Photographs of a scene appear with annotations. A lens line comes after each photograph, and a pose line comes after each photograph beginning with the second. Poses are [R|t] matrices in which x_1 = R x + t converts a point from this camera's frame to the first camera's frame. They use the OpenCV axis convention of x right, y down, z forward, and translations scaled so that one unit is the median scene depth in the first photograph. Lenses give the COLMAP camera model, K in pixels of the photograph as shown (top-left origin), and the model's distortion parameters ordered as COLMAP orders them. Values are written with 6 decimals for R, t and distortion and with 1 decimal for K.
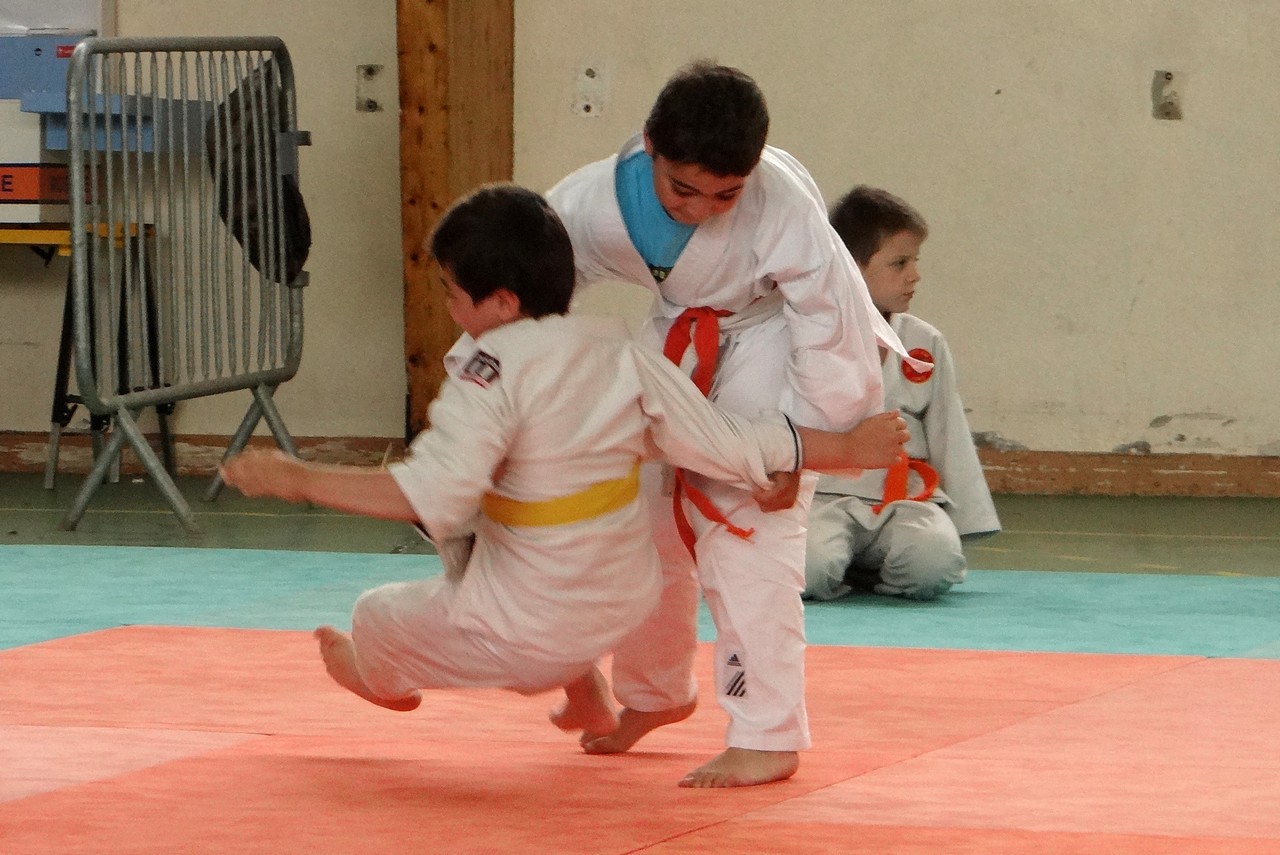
lens RADIAL K [[6719.3, 0, 639.6], [0, 6719.3, 428.2], [0, 0, 1]] dist [-0.382411, 0.000000]
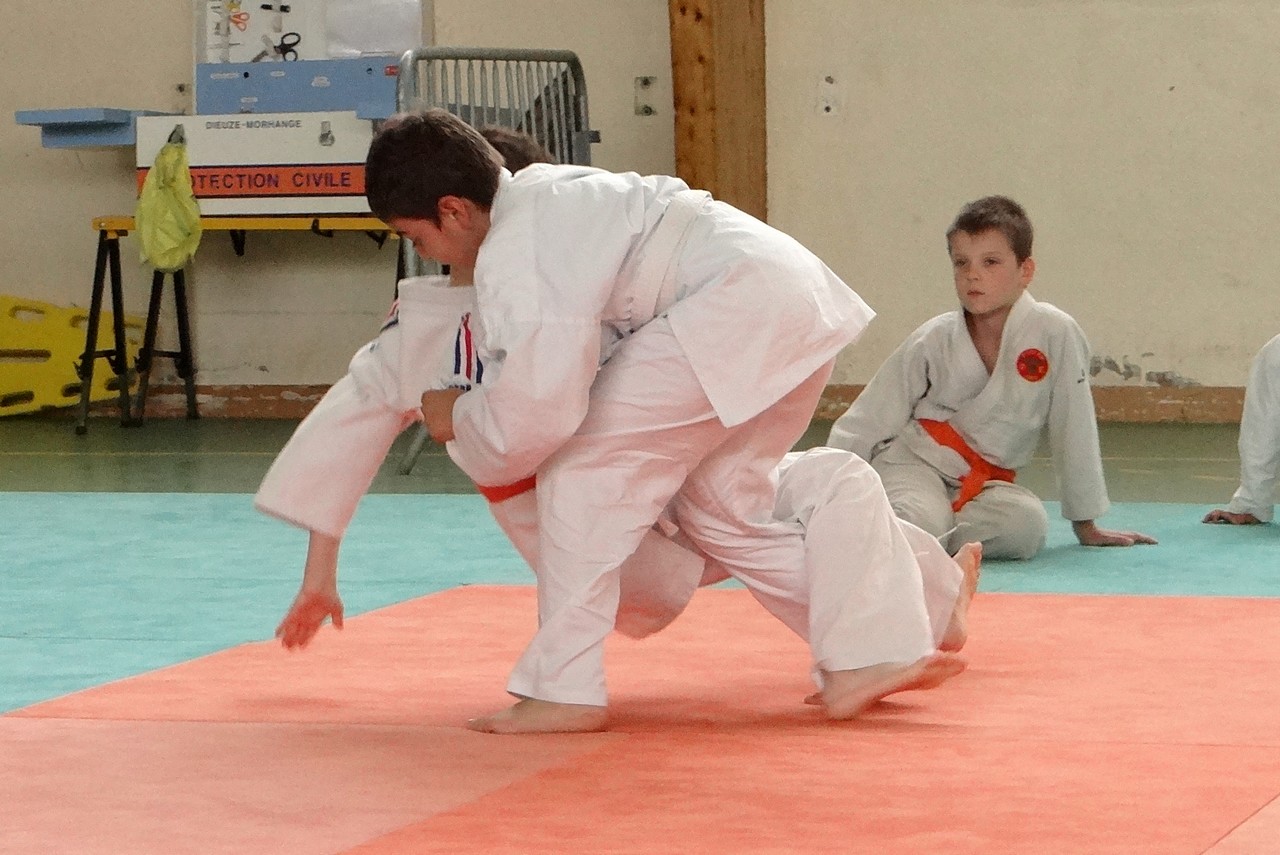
lens RADIAL K [[3589.8, 0, 643.0], [0, 3589.8, 421.3], [0, 0, 1]] dist [-0.410628, 0.000000]
pose [[0.999696, -0.020042, -0.014358, -0.033584], [0.020341, 0.999573, 0.020975, -0.005928], [0.013931, -0.021261, 0.999677, 0.366533]]
